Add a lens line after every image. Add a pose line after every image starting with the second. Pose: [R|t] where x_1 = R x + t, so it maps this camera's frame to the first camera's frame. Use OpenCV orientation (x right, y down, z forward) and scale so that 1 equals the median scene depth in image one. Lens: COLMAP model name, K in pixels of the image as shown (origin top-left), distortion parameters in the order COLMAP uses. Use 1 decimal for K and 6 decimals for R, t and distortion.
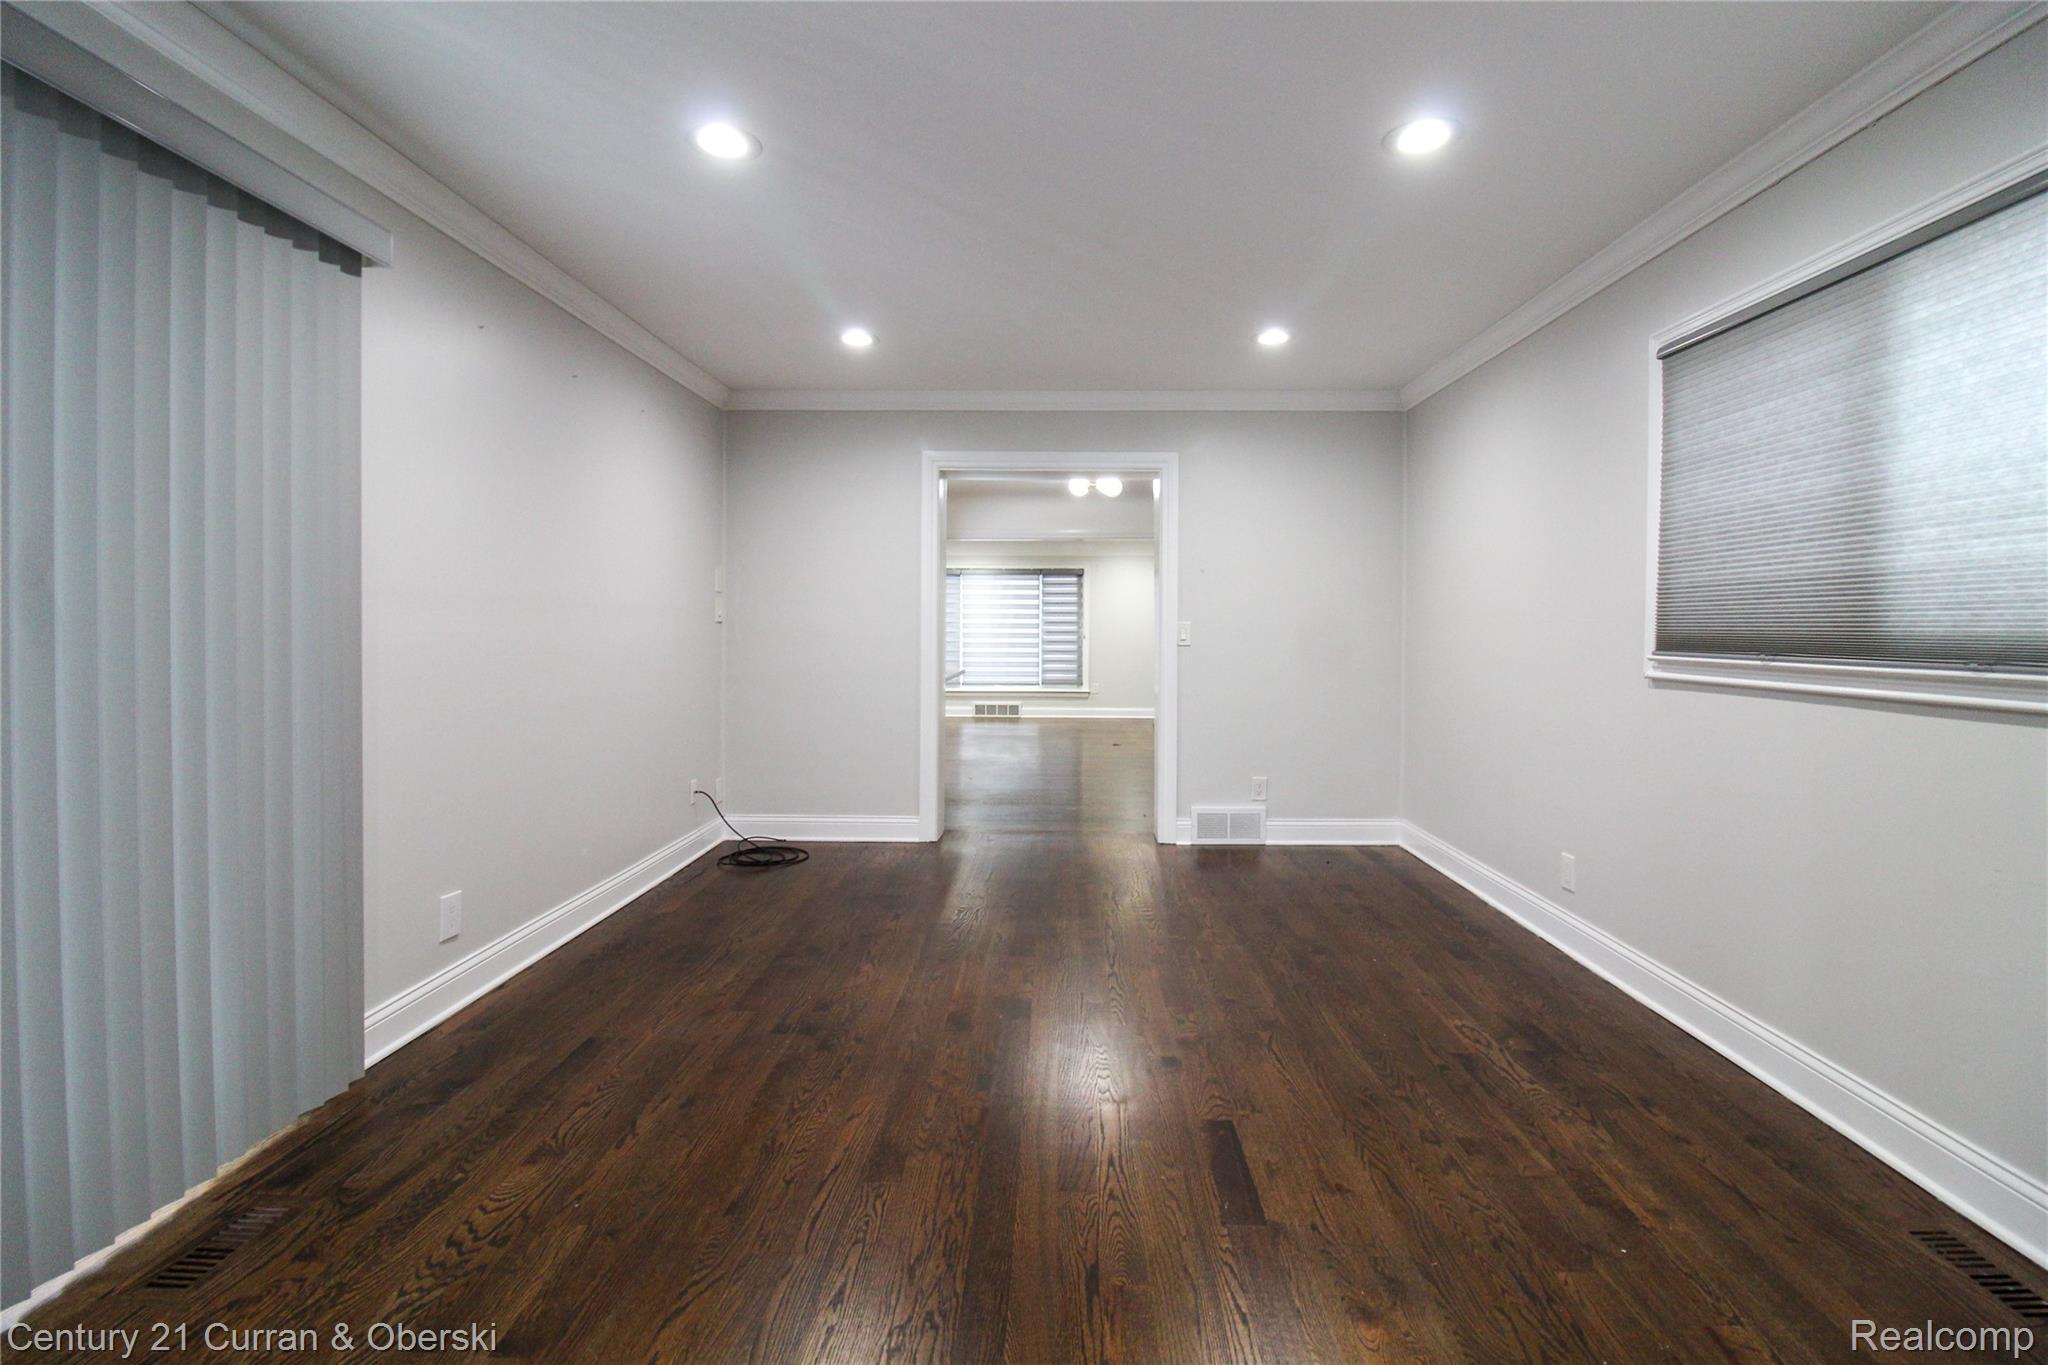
lens RADIAL K [[977.0, 0, 1045.0], [0, 977.0, 653.1], [0, 0, 1]] dist [-0.000302, -0.013673]
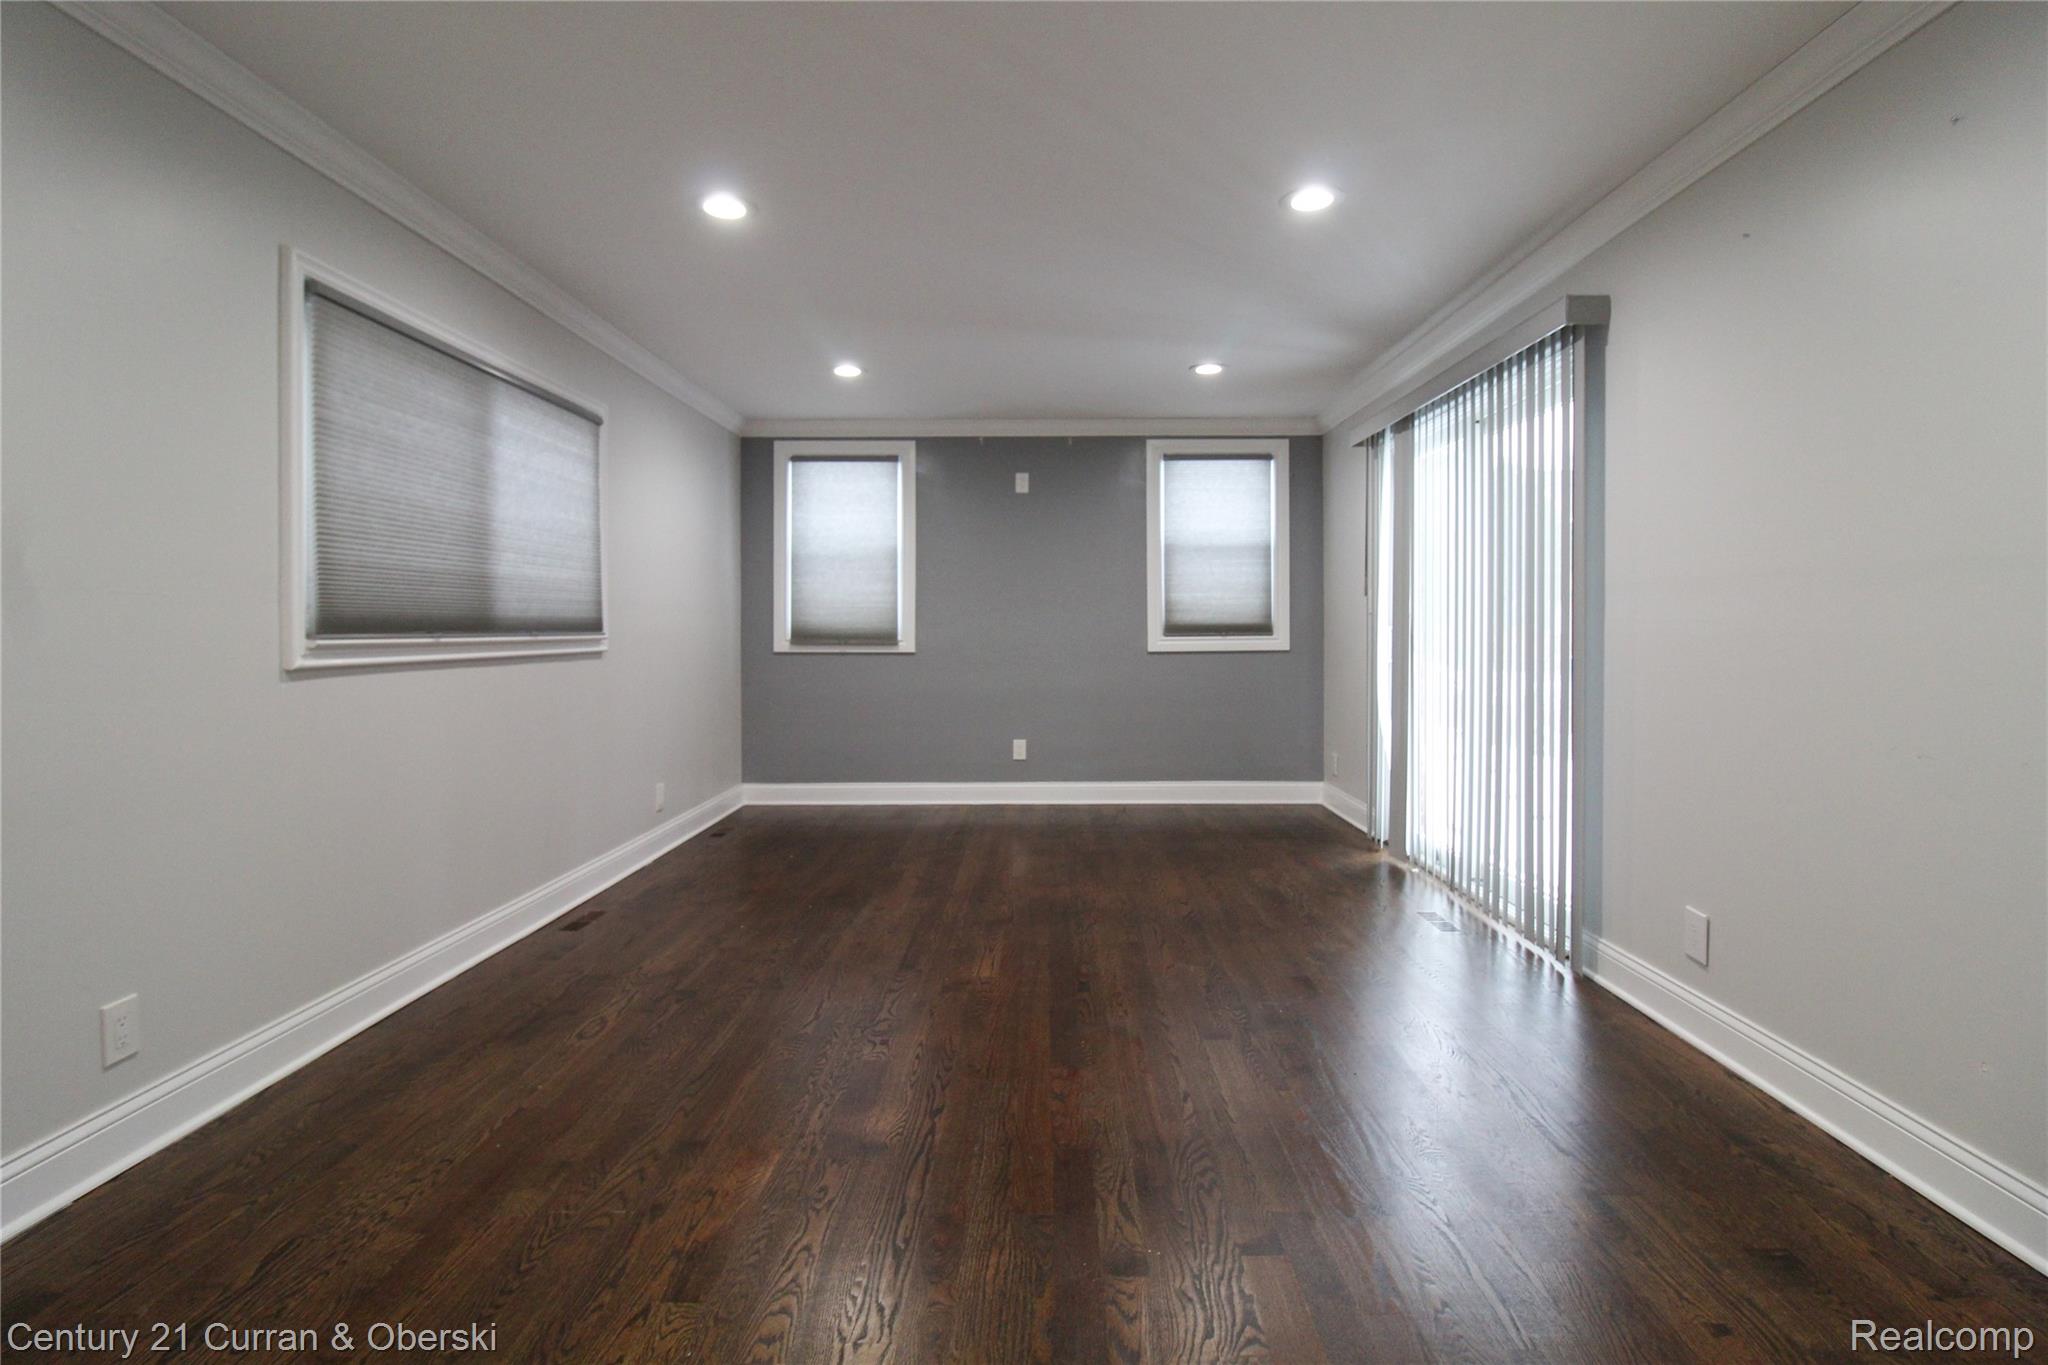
lens RADIAL K [[977.0, 0, 1045.0], [0, 977.0, 653.1], [0, 0, 1]] dist [-0.000302, -0.013673]
pose [[-0.999855, -0.003806, -0.016578, 0.006375], [-0.004700, 0.998517, 0.054240, -0.038789], [0.016347, 0.054310, -0.998390, 2.021181]]
